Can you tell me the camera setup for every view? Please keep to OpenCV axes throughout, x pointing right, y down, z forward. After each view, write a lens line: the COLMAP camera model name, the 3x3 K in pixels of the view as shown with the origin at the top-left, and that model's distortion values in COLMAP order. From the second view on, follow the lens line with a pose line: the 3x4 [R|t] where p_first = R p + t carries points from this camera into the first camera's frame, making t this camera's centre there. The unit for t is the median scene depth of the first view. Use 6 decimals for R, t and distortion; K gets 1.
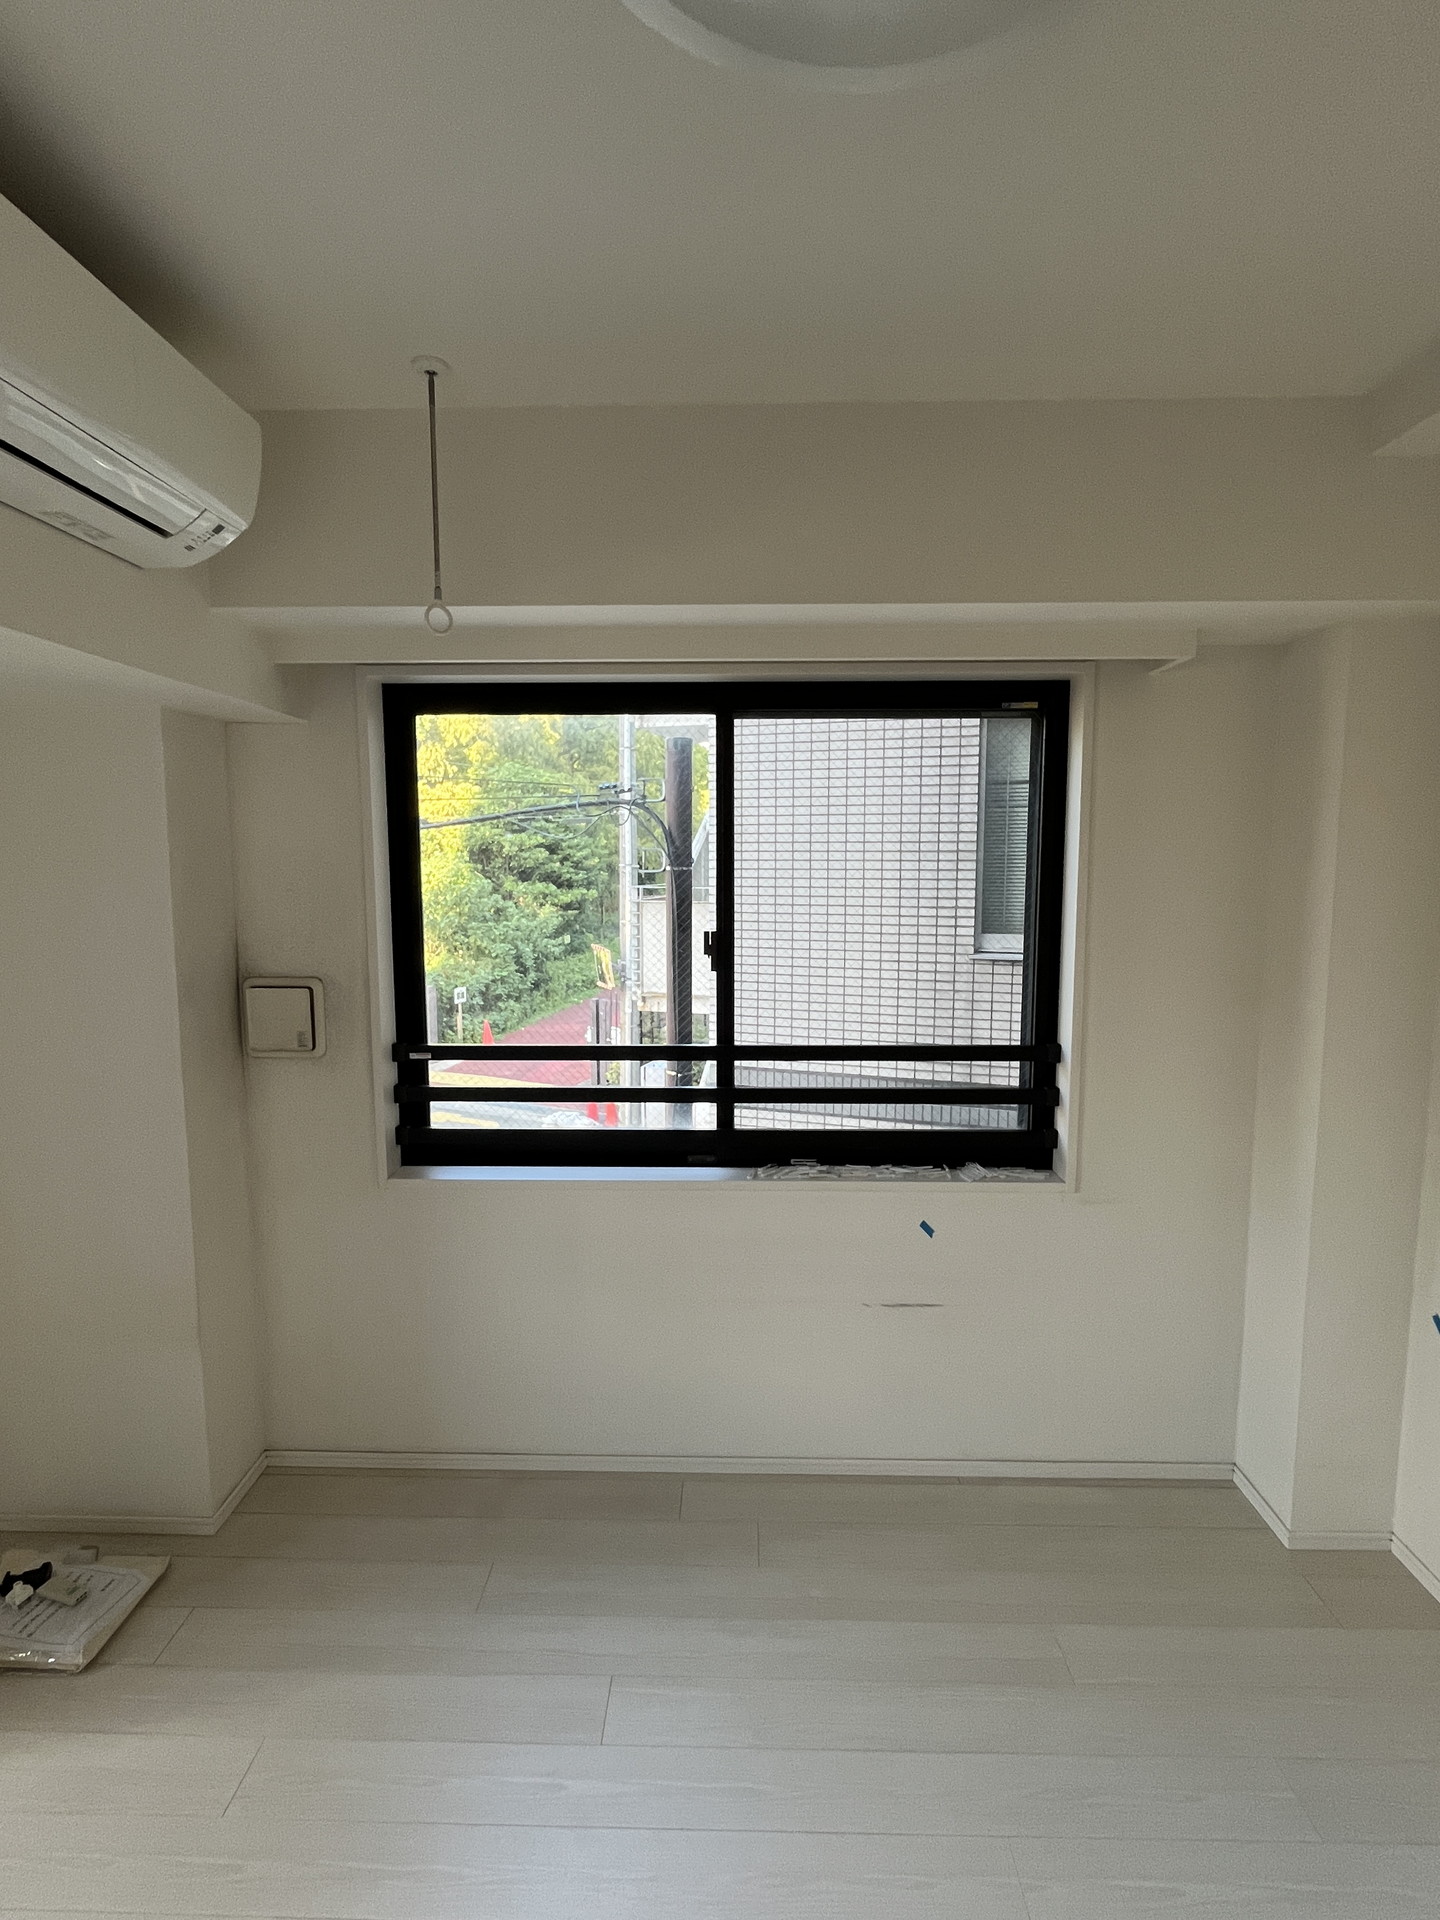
lens RADIAL K [[940.1, 0, 724.1], [0, 940.1, 956.5], [0, 0, 1]] dist [0.000344, -0.000300]
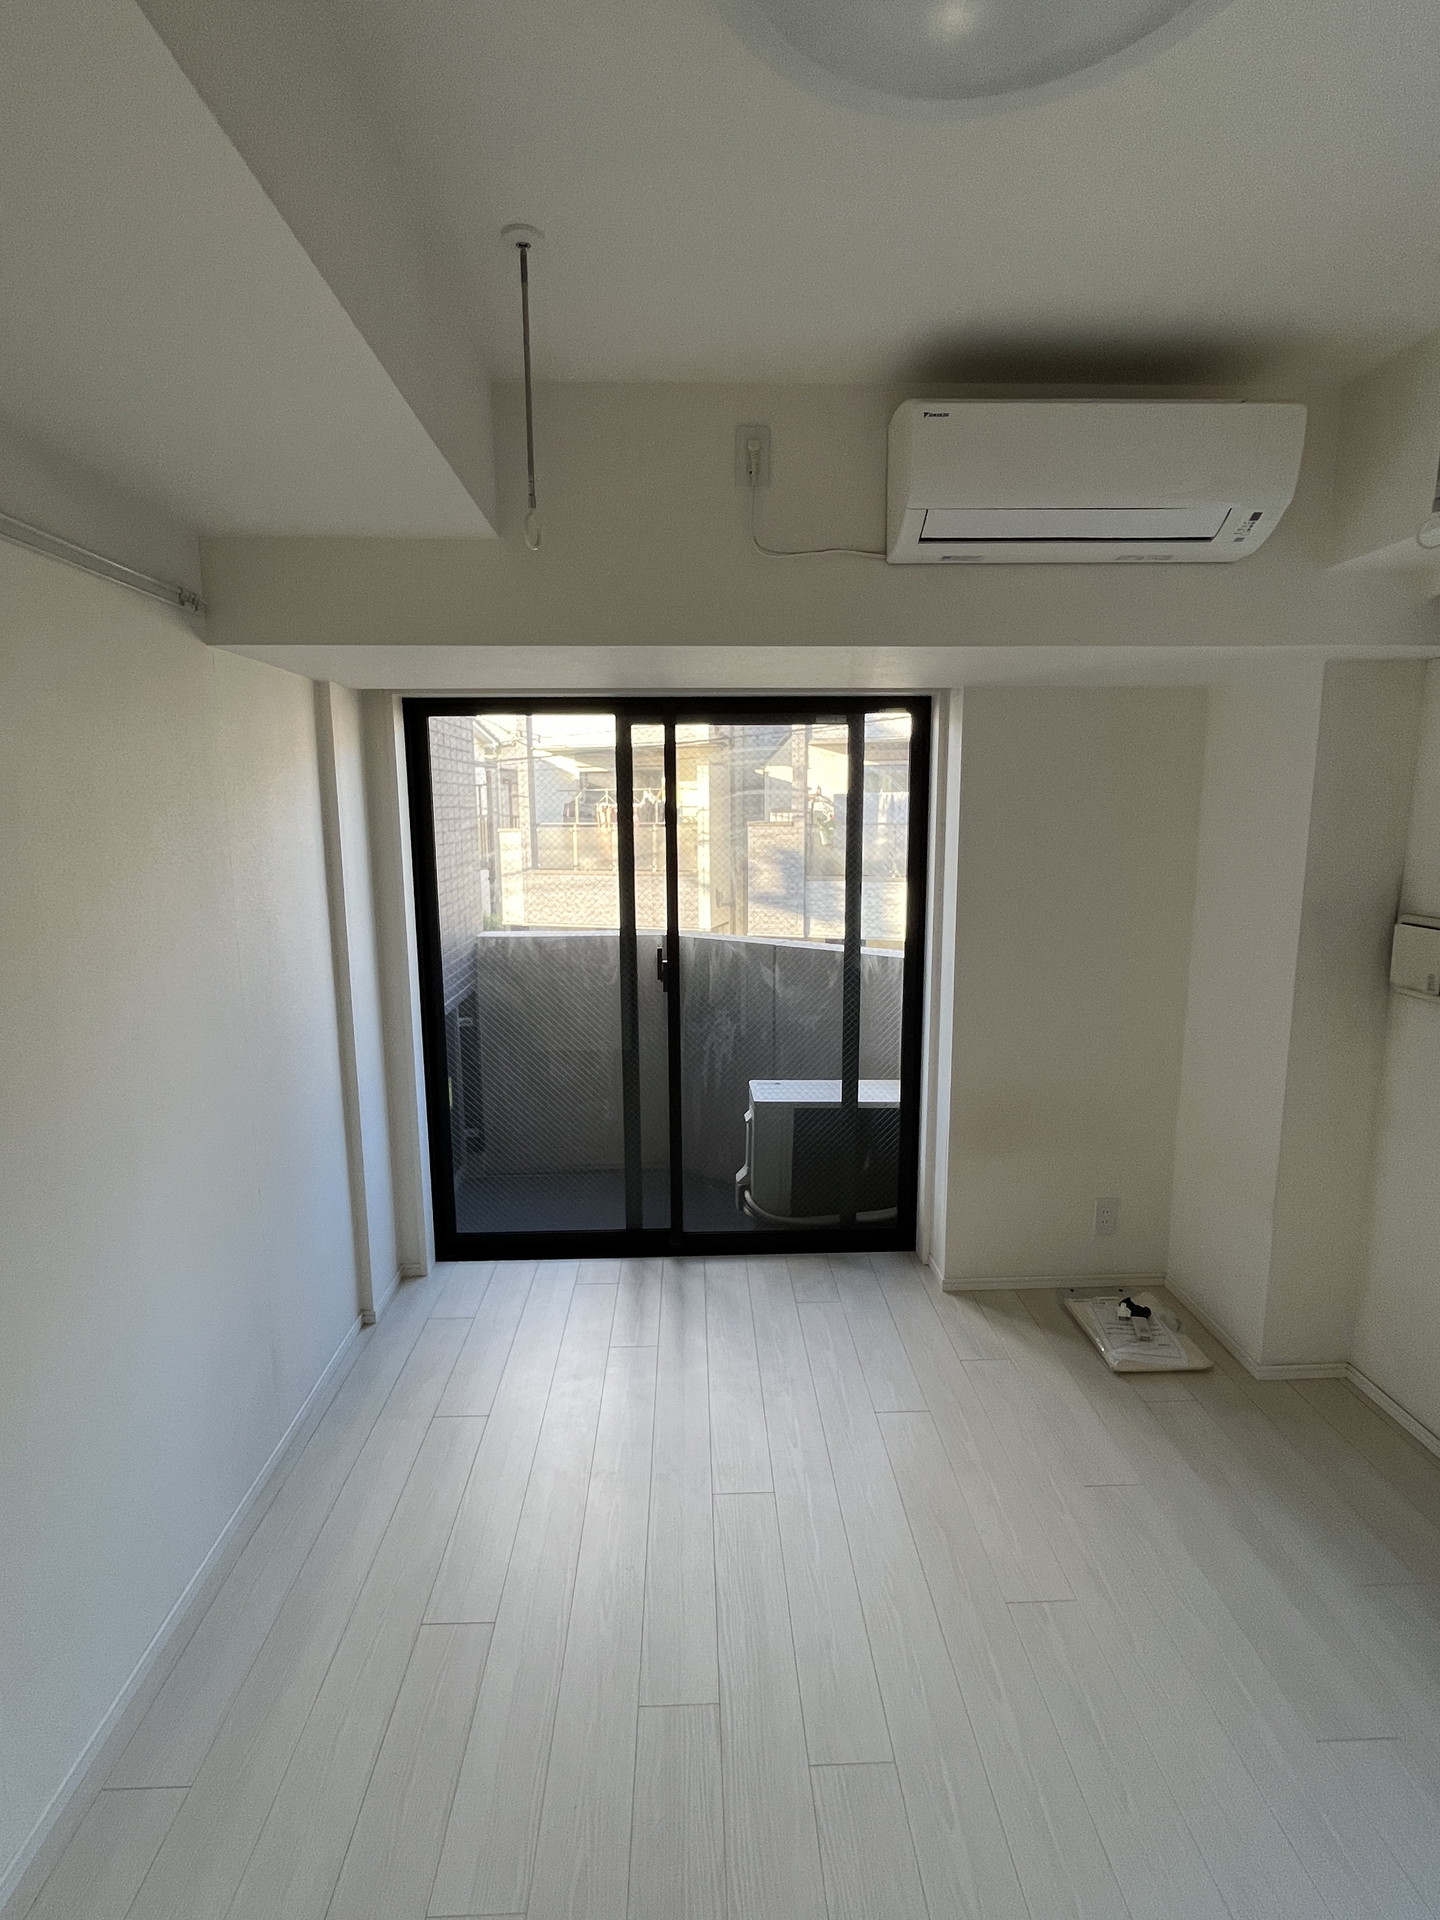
lens RADIAL K [[940.1, 0, 724.1], [0, 940.1, 956.5], [0, 0, 1]] dist [0.000344, -0.000300]
pose [[0.058851, 0.155285, -0.986115, 0.410879], [-0.098144, 0.983942, 0.149086, -0.010219], [0.993431, 0.088008, 0.073146, 0.175458]]
